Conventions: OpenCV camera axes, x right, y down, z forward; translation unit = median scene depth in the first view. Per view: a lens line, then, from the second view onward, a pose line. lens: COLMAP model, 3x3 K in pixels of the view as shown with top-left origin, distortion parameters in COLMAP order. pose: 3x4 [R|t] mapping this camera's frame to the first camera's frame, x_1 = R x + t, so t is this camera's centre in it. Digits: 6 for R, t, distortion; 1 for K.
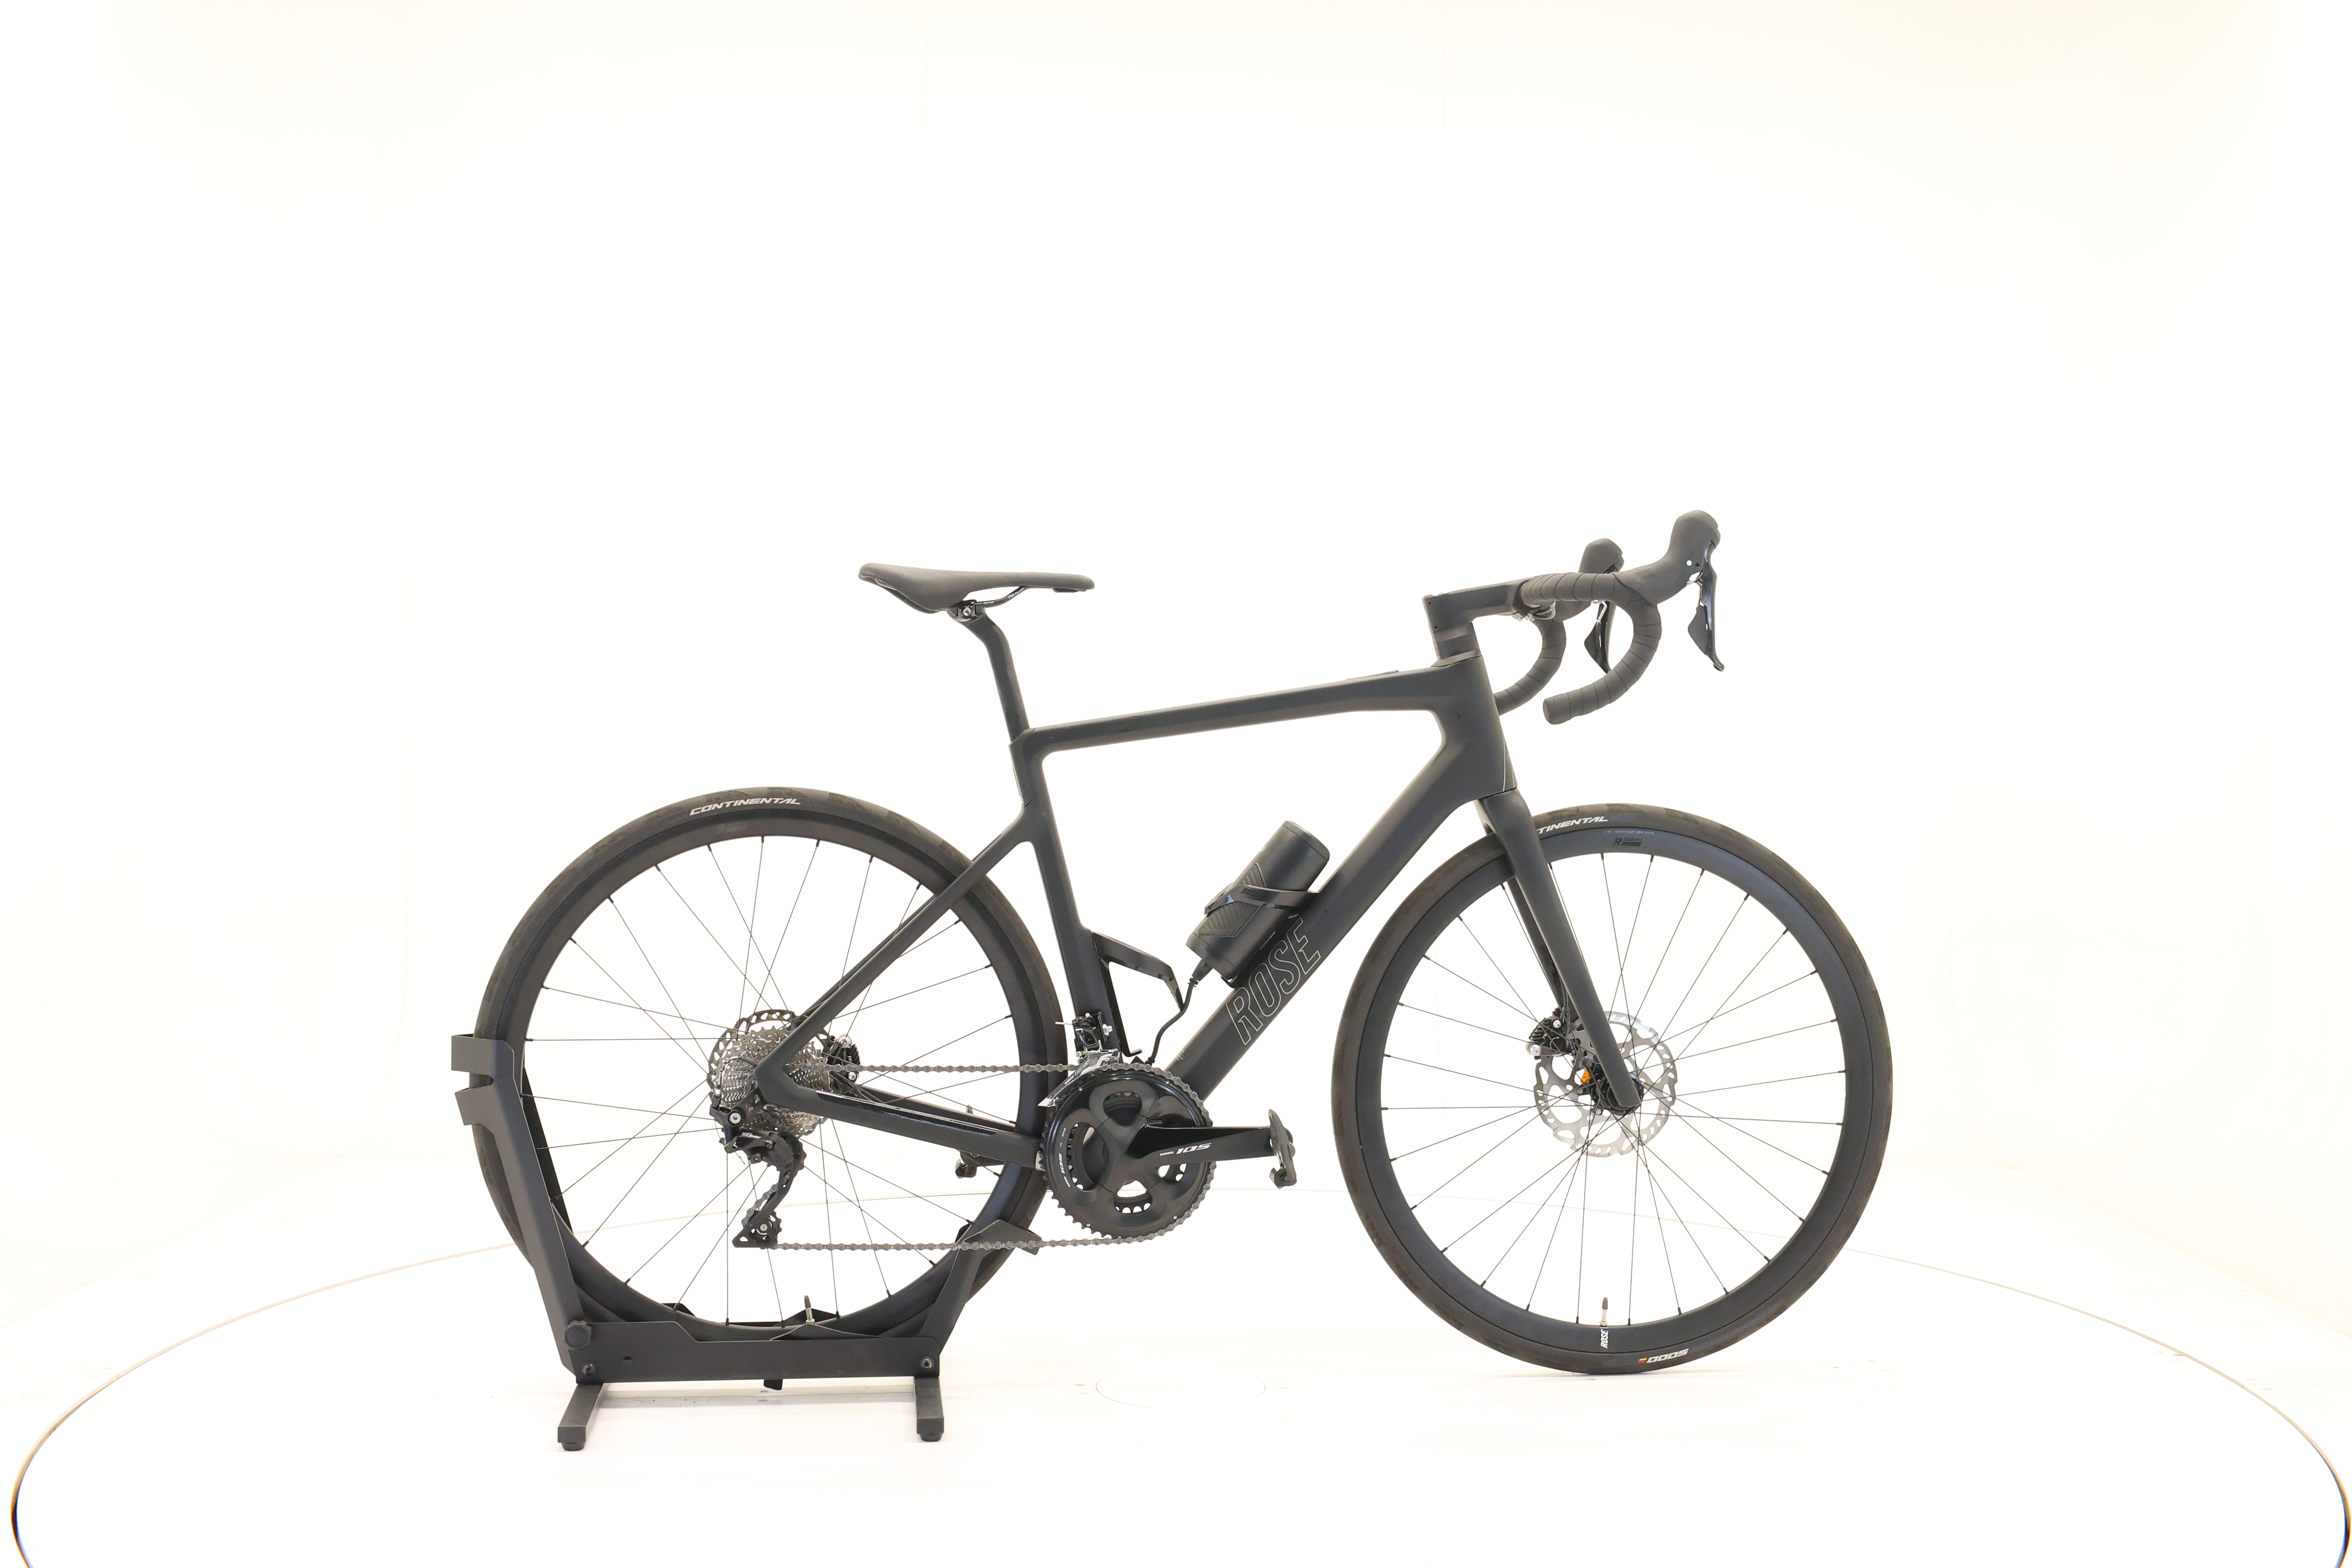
lens RADIAL K [[2527.2, 0, 1174.4], [0, 2527.2, 729.1], [0, 0, 1]] dist [-0.012603, -0.007092]
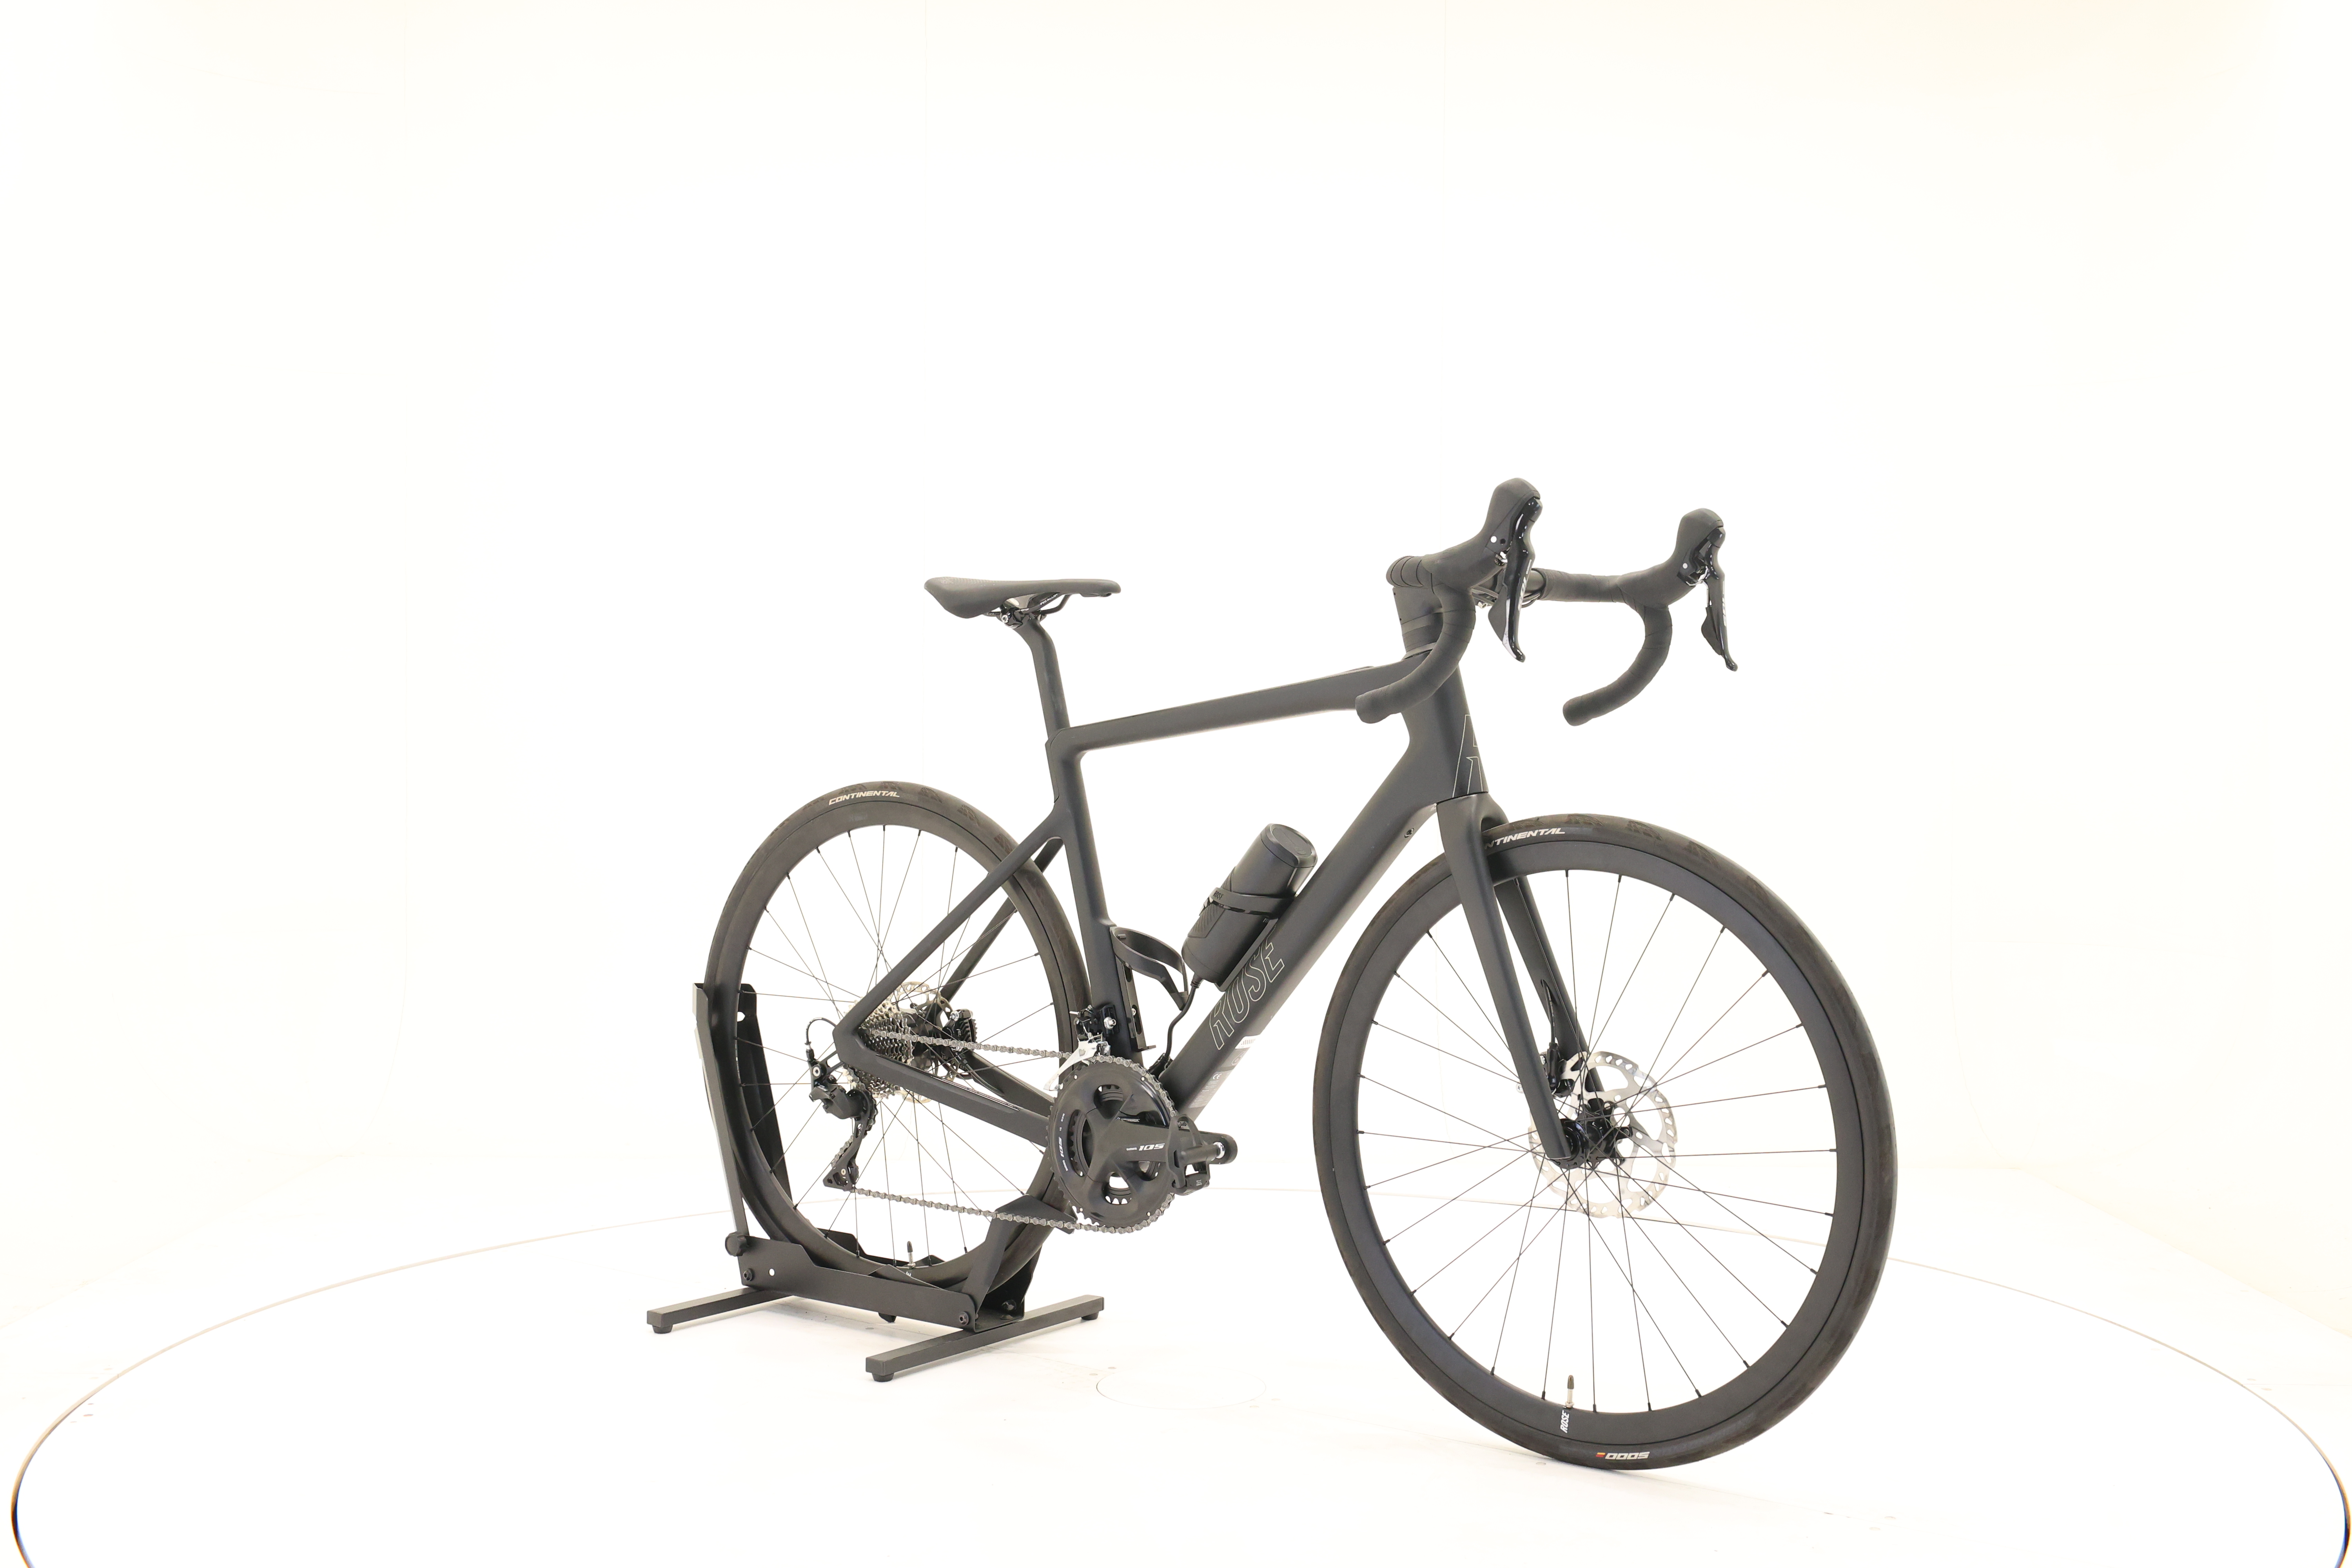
lens RADIAL K [[2527.2, 0, 1174.4], [0, 2527.2, 729.1], [0, 0, 1]] dist [-0.012603, -0.007092]
pose [[0.726459, -0.000906, -0.687209, 0.689230], [-0.001860, 0.999993, -0.003284, 0.003293], [0.687207, 0.003664, 0.726452, 0.271352]]
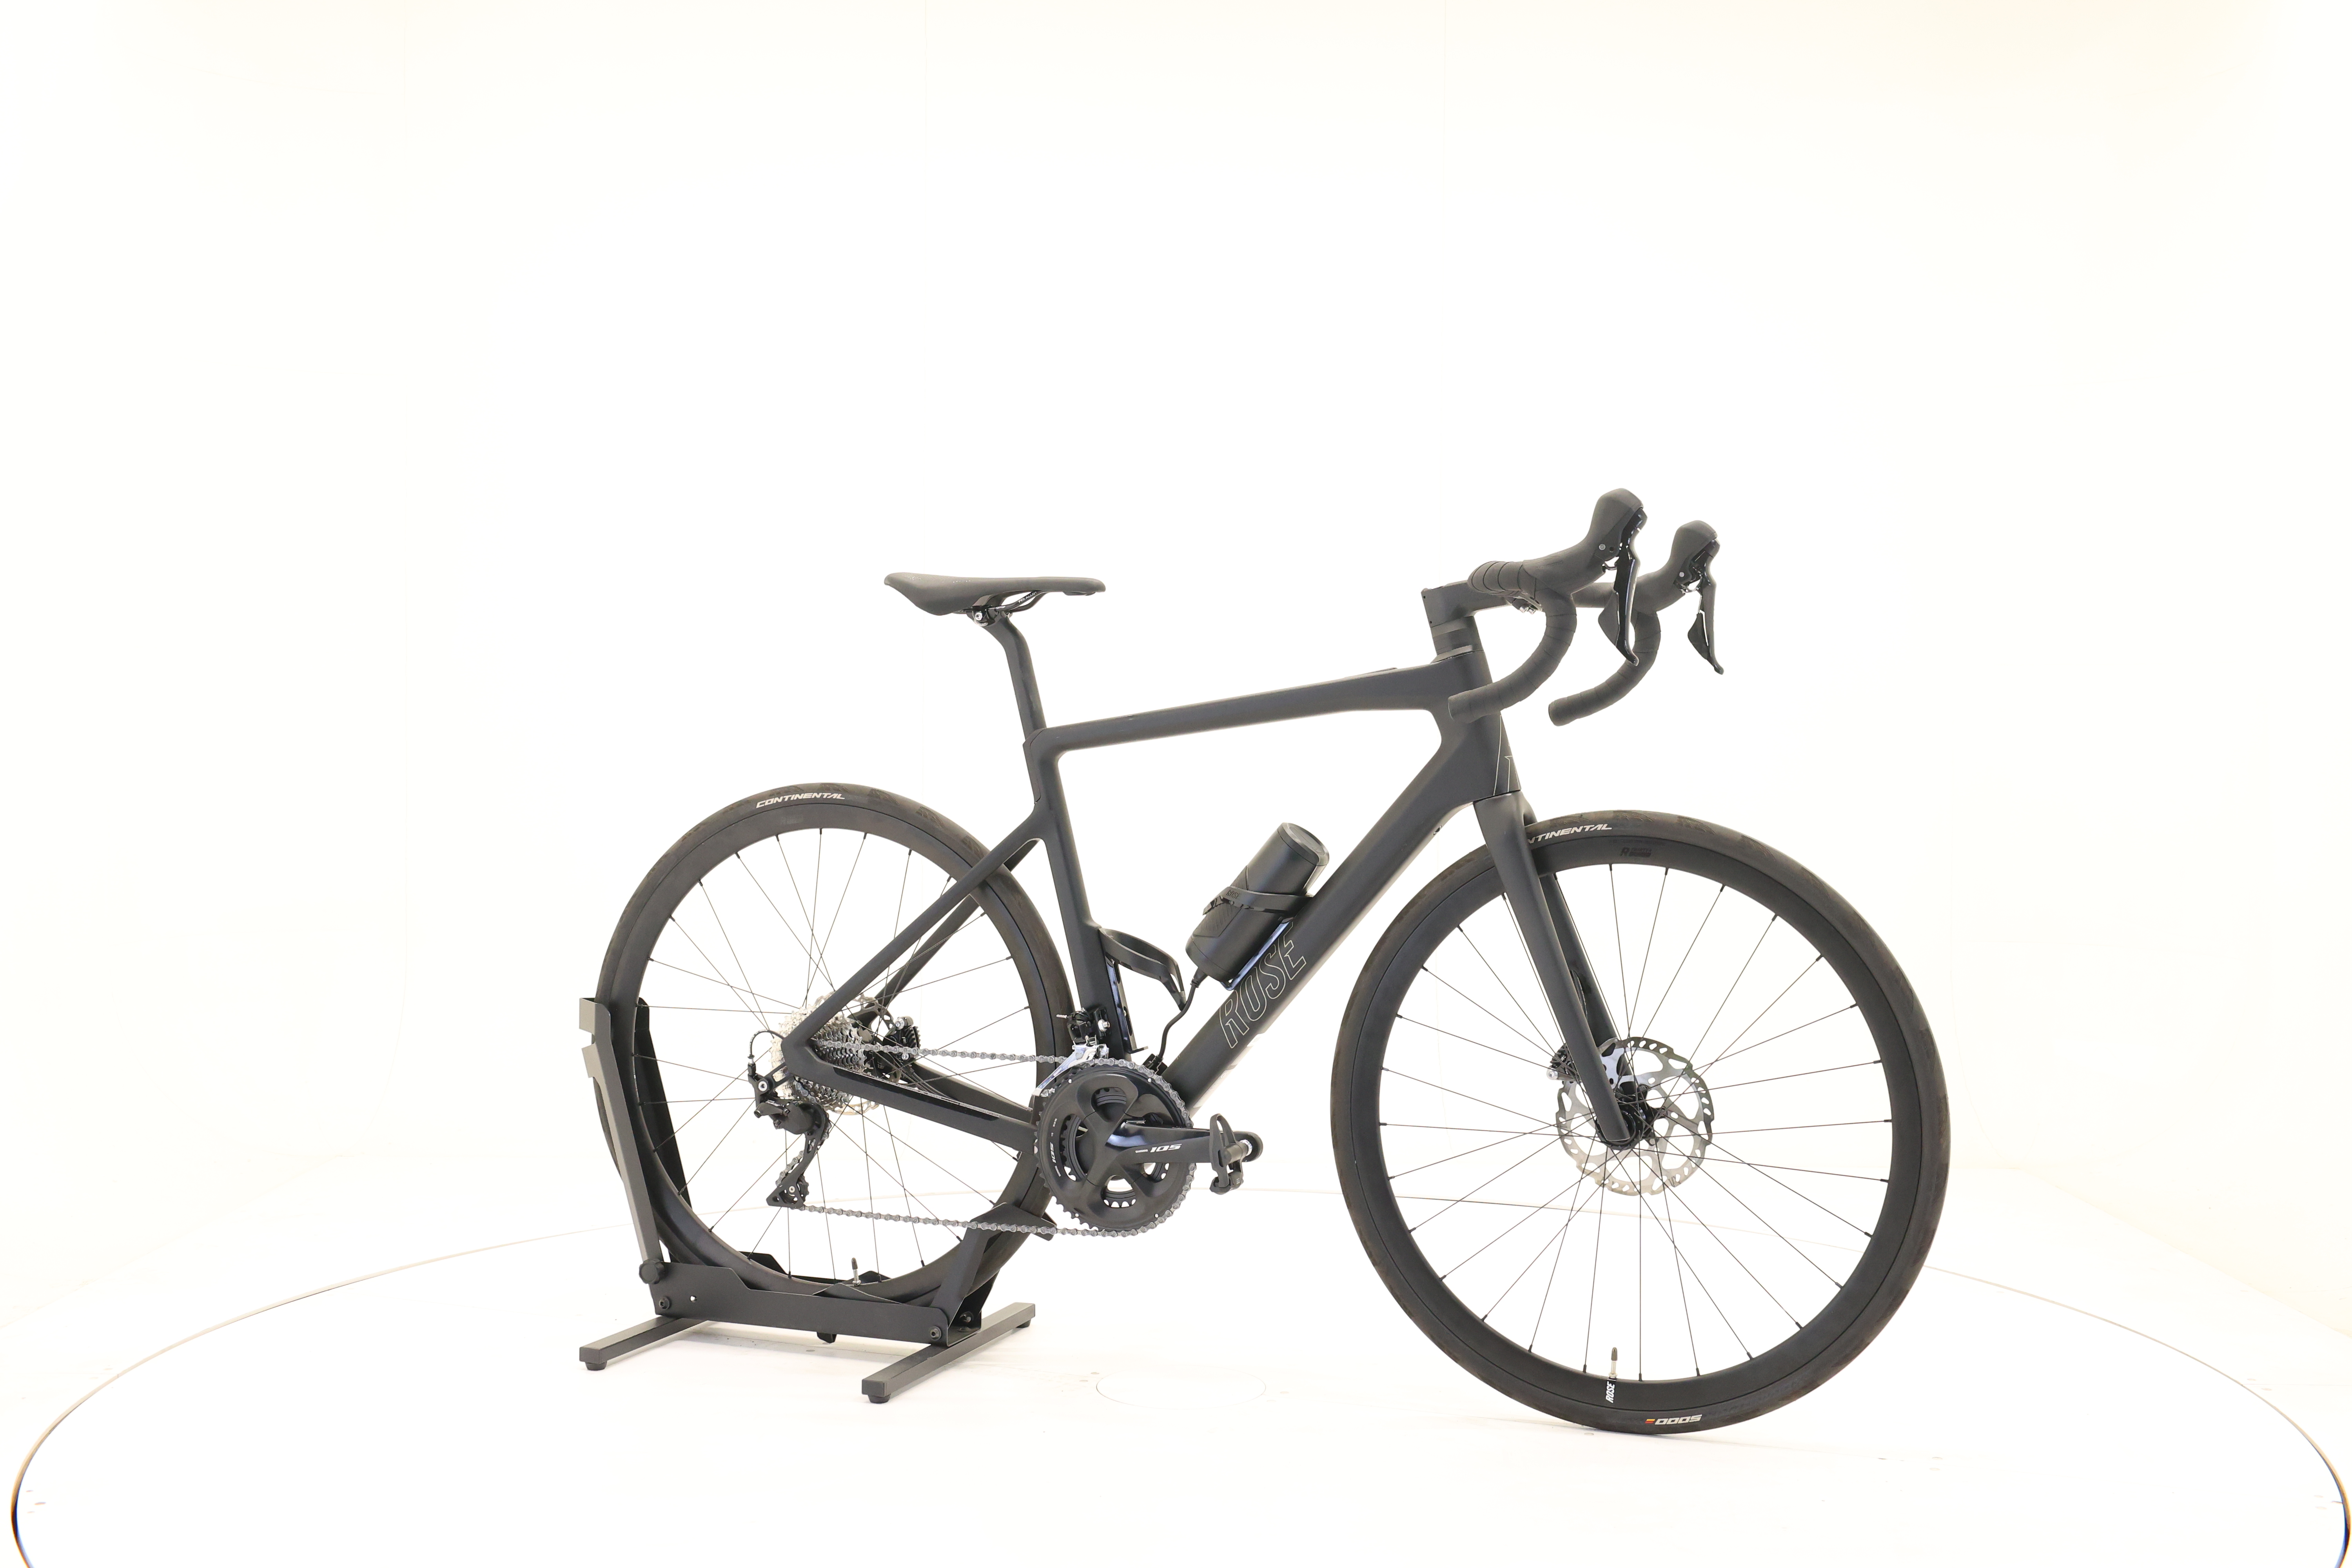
lens RADIAL K [[2527.2, 0, 1174.4], [0, 2527.2, 729.1], [0, 0, 1]] dist [-0.012603, -0.007092]
pose [[0.883601, -0.000463, -0.468240, 0.469274], [-0.001364, 0.999993, -0.003562, 0.003607], [0.468238, 0.003786, 0.883594, 0.114820]]
